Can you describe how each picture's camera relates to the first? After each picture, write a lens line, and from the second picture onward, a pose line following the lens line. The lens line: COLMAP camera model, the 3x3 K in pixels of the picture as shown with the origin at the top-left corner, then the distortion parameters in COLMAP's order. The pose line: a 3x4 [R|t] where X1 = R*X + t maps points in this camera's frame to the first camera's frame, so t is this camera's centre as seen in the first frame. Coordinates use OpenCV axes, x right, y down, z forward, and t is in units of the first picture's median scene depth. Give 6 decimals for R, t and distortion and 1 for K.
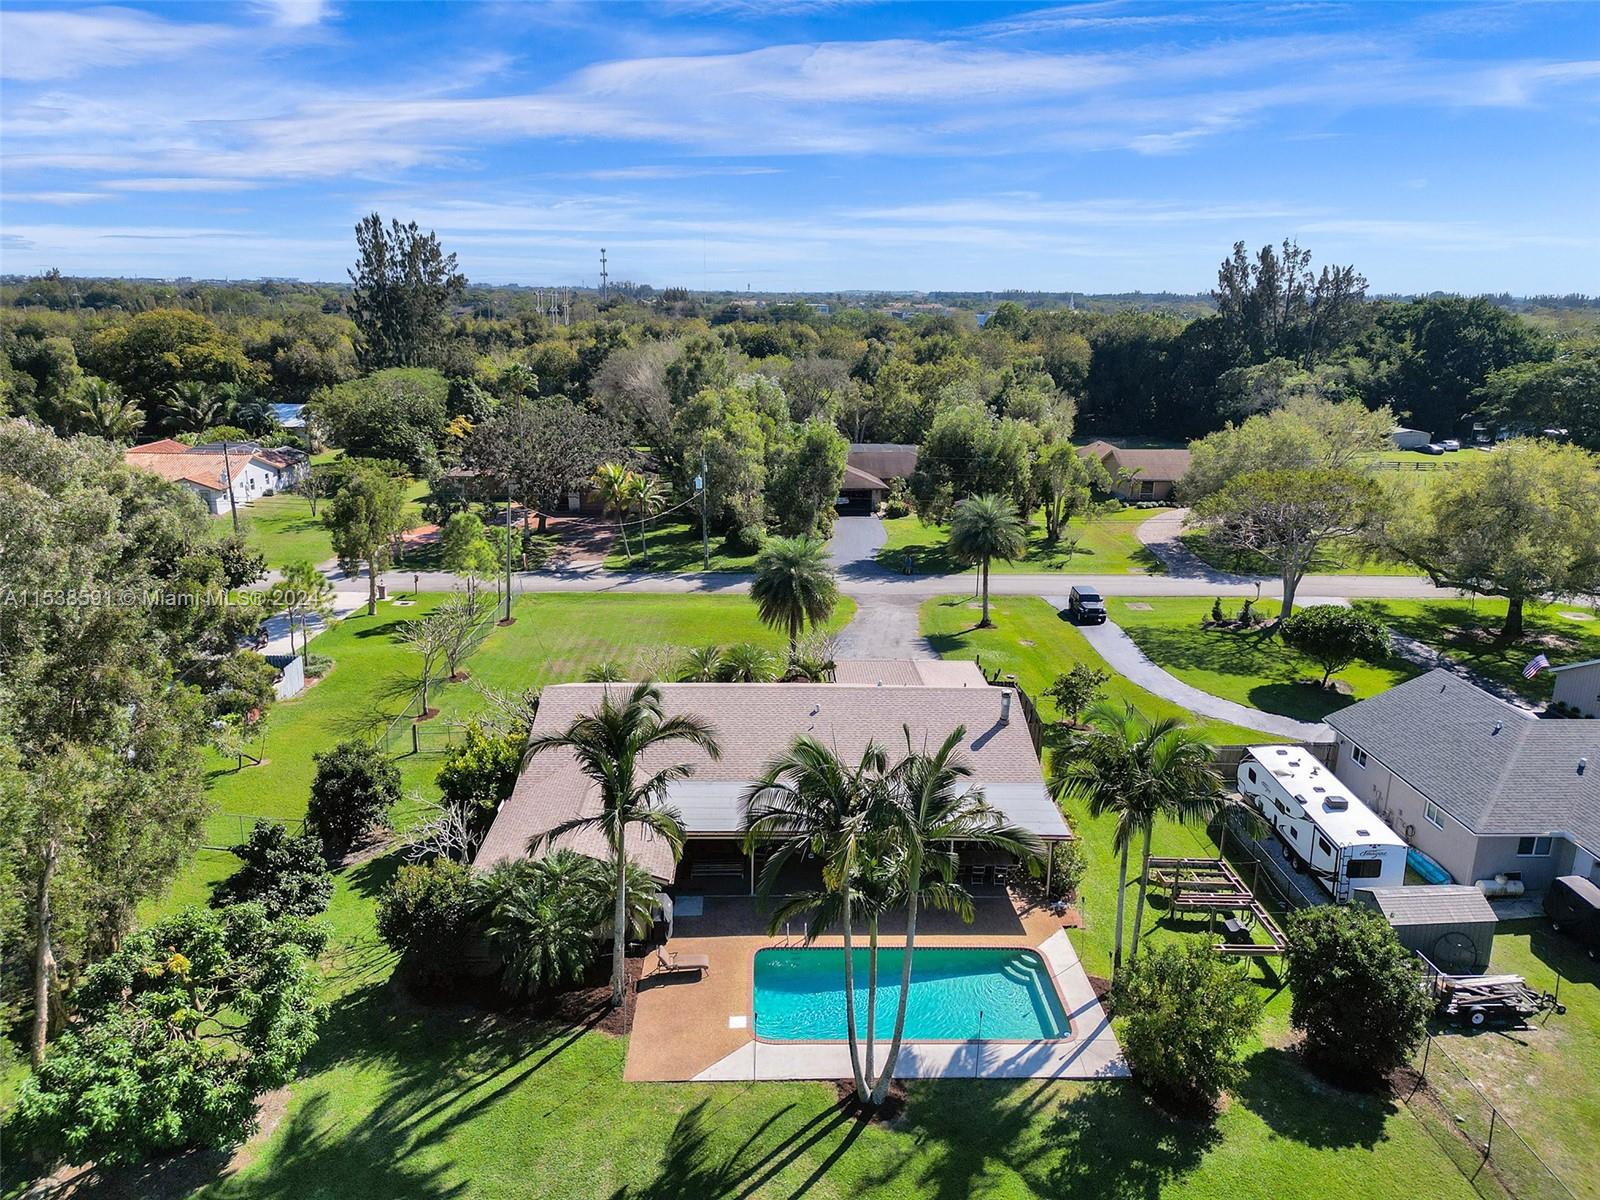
lens RADIAL K [[1114.0, 0, 795.9], [0, 1114.0, 598.9], [0, 0, 1]] dist [0.074936, -0.070610]
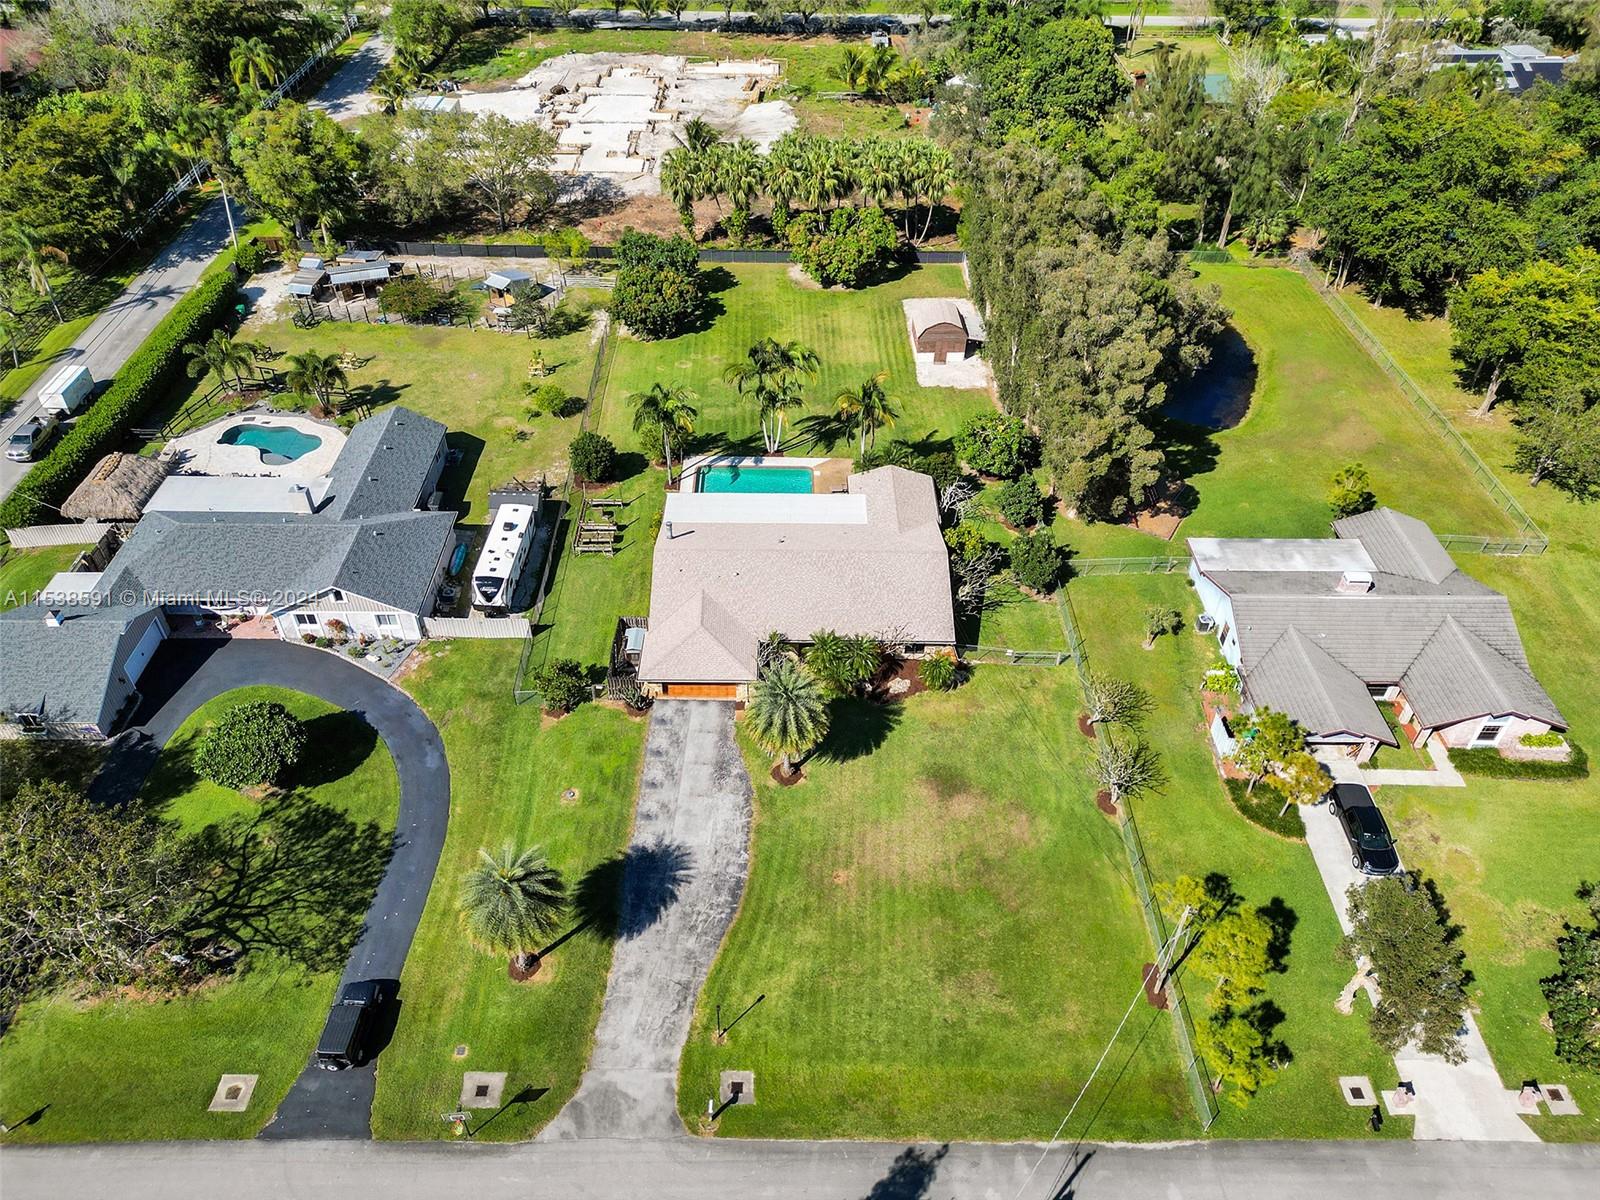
lens RADIAL K [[1114.0, 0, 795.9], [0, 1114.0, 598.9], [0, 0, 1]] dist [0.074936, -0.070610]
pose [[-0.999289, -0.037700, -0.000941, -0.007703], [-0.021649, 0.553028, 0.832881, -1.330654], [-0.030879, 0.832309, -0.553451, 2.130992]]
